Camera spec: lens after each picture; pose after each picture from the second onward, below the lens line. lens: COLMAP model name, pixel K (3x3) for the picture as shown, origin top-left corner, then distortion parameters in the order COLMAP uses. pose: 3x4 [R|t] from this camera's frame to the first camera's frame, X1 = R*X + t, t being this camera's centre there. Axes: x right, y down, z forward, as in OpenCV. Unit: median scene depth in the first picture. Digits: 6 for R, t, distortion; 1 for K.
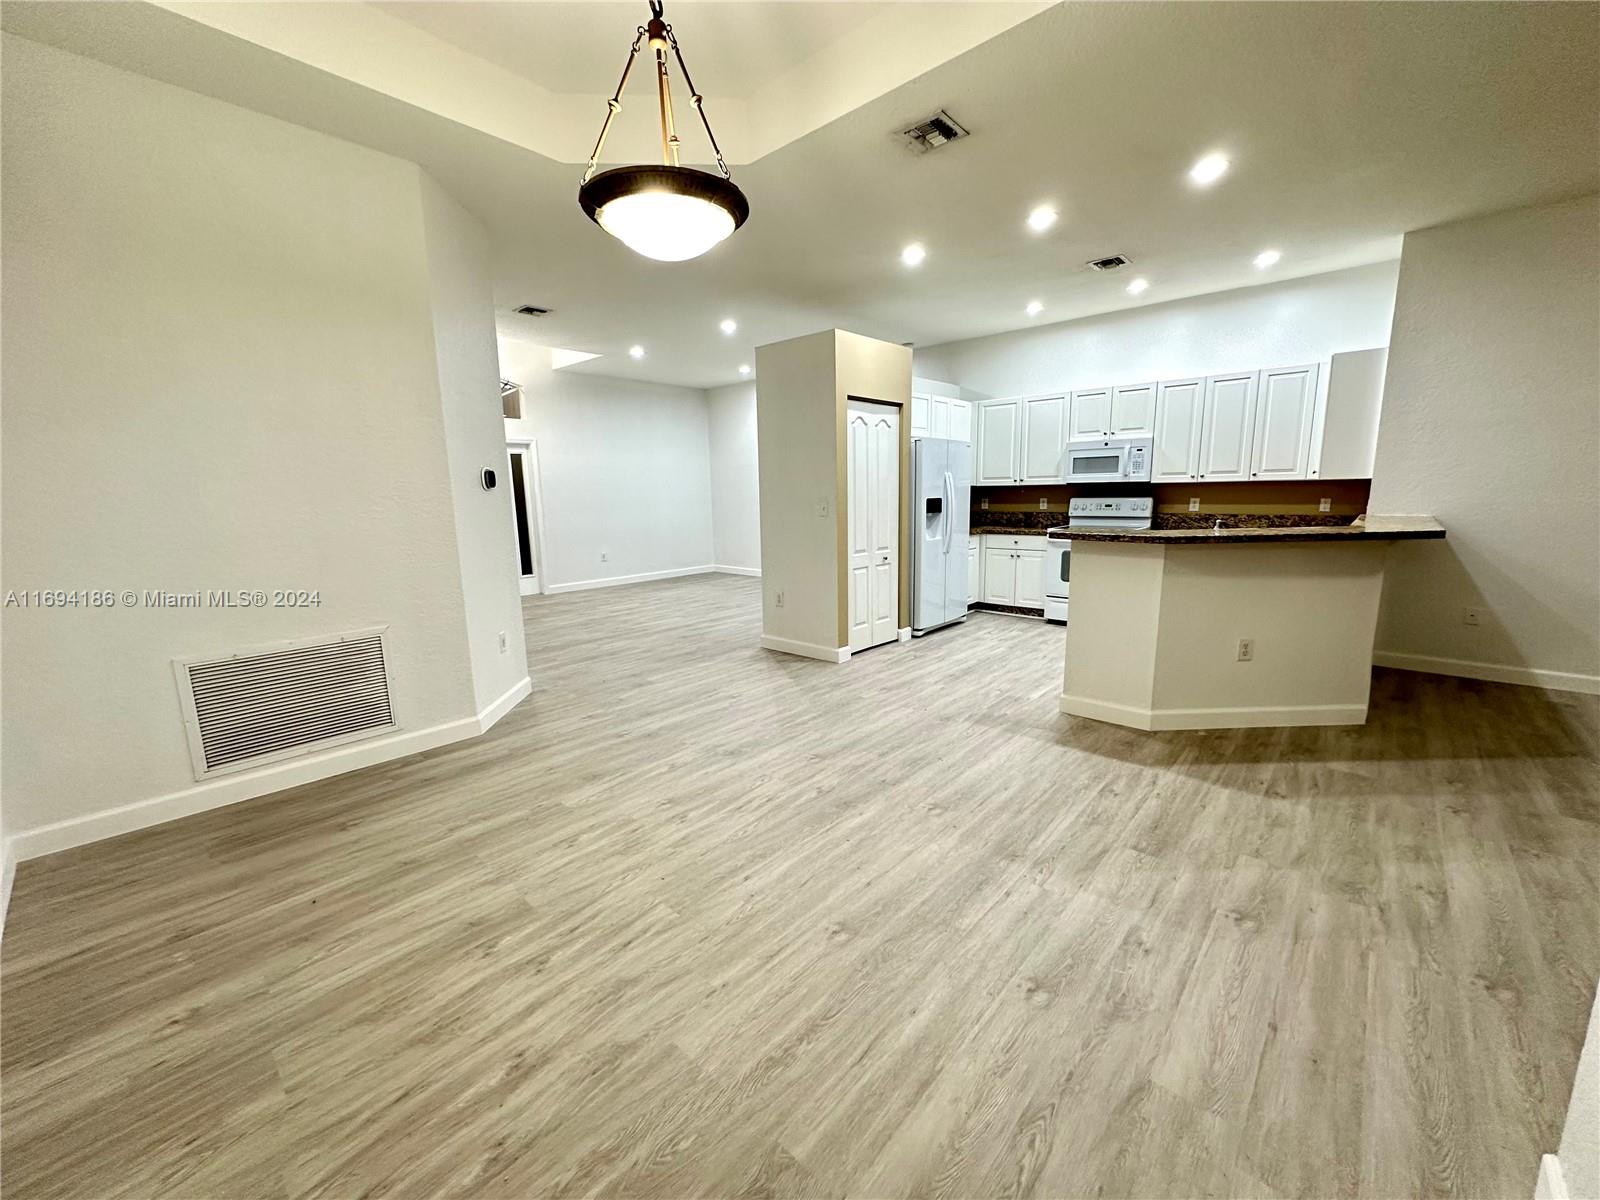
lens RADIAL K [[635.4, 0, 803.9], [0, 635.4, 598.8], [0, 0, 1]] dist [-0.003421, 0.000912]
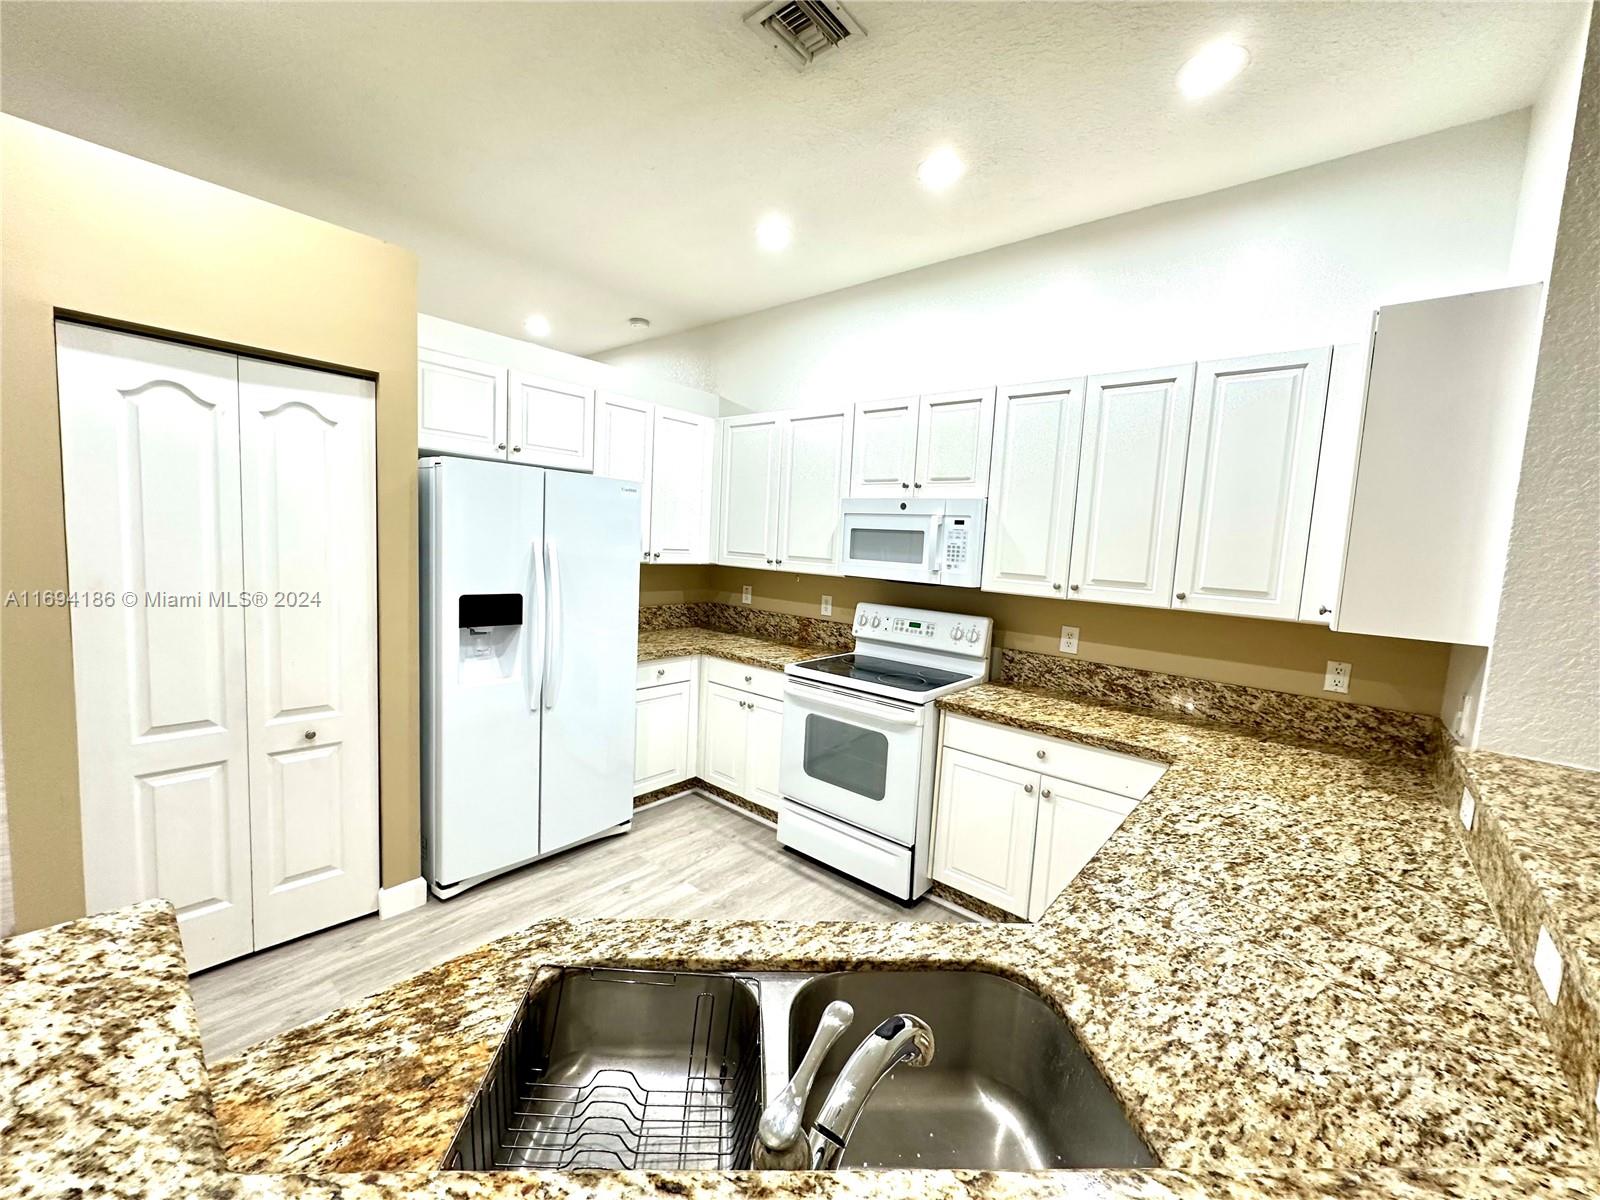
lens RADIAL K [[635.4, 0, 800.5], [0, 635.4, 598.4], [0, 0, 1]] dist [-0.003421, 0.000912]
pose [[0.996749, 0.069482, 0.040789, 0.657674], [-0.066033, 0.994561, -0.080544, -0.216828], [-0.046164, 0.077589, 0.995916, 0.880563]]
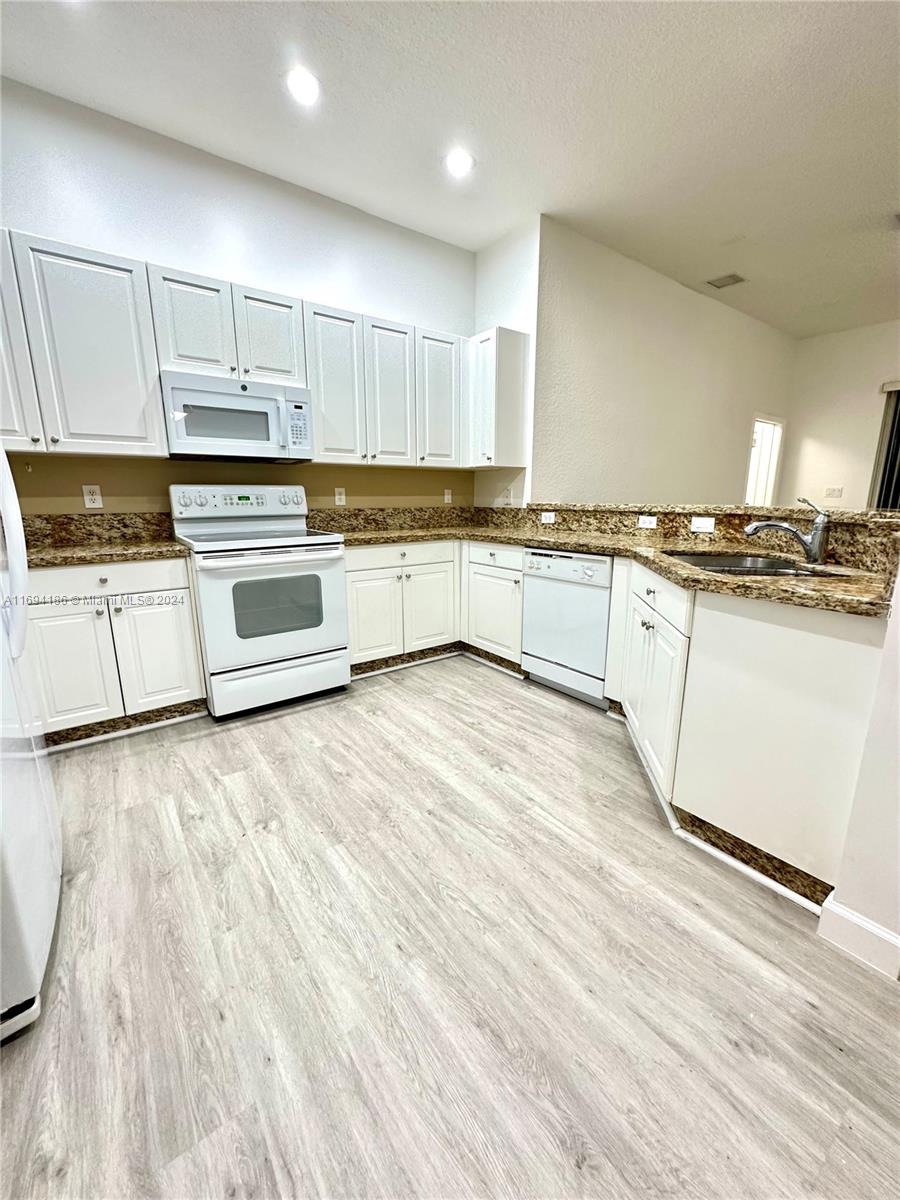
lens RADIAL K [[476.5, 0, 448.1], [0, 476.5, 599.8], [0, 0, 1]] dist [-0.003421, 0.000912]
pose [[0.199728, -0.191594, 0.960937, 0.115359], [0.166103, 0.973124, 0.159500, -0.166667], [-0.965670, 0.127758, 0.226184, 1.300410]]
